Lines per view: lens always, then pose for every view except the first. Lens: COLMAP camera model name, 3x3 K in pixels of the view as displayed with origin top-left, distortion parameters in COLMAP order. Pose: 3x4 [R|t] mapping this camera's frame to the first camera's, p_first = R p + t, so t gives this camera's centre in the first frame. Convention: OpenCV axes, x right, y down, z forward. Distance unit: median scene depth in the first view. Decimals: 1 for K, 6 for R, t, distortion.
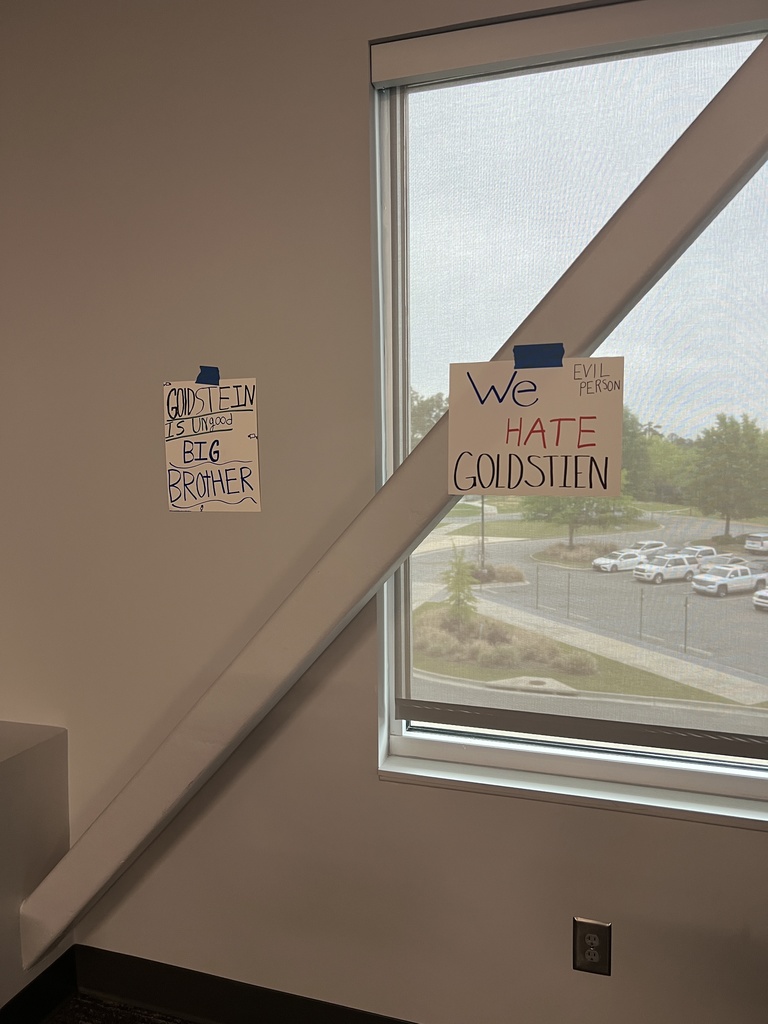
lens RADIAL K [[769.0, 0, 380.1], [0, 769.0, 515.7], [0, 0, 1]] dist [0.014619, -0.022602]
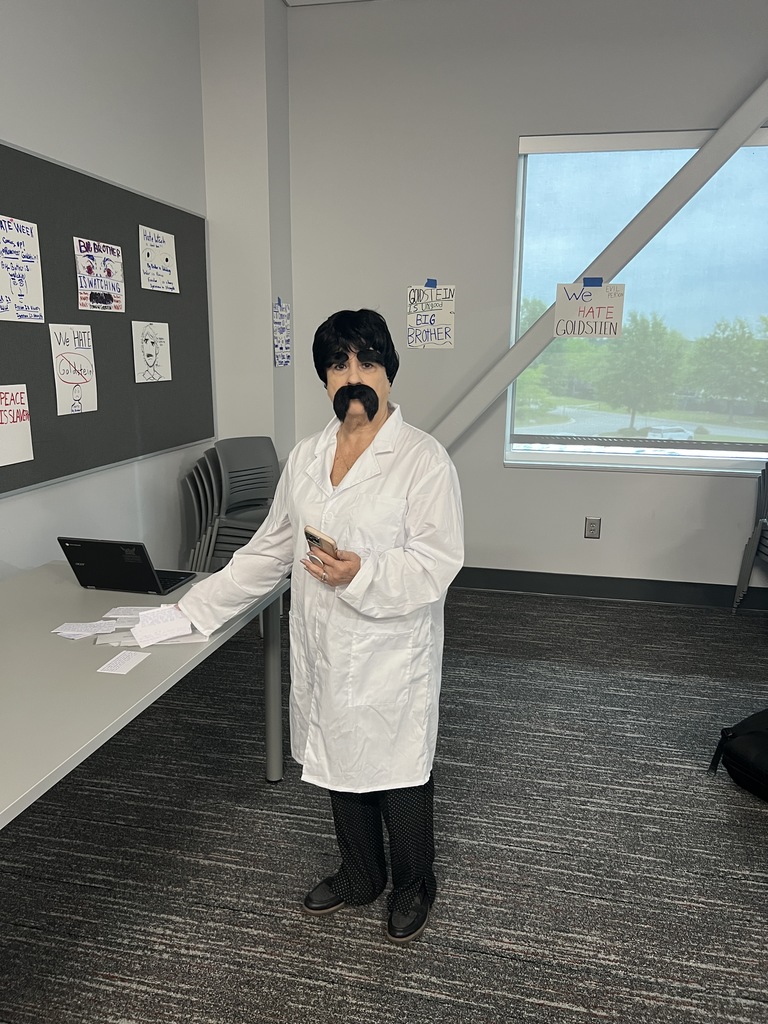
lens RADIAL K [[769.0, 0, 388.6], [0, 769.0, 514.9], [0, 0, 1]] dist [0.014619, -0.022602]
pose [[0.992799, -0.008393, 0.119499, -0.599507], [-0.007798, 0.990899, 0.134384, 0.170787], [-0.119539, -0.134348, 0.983698, -1.188105]]
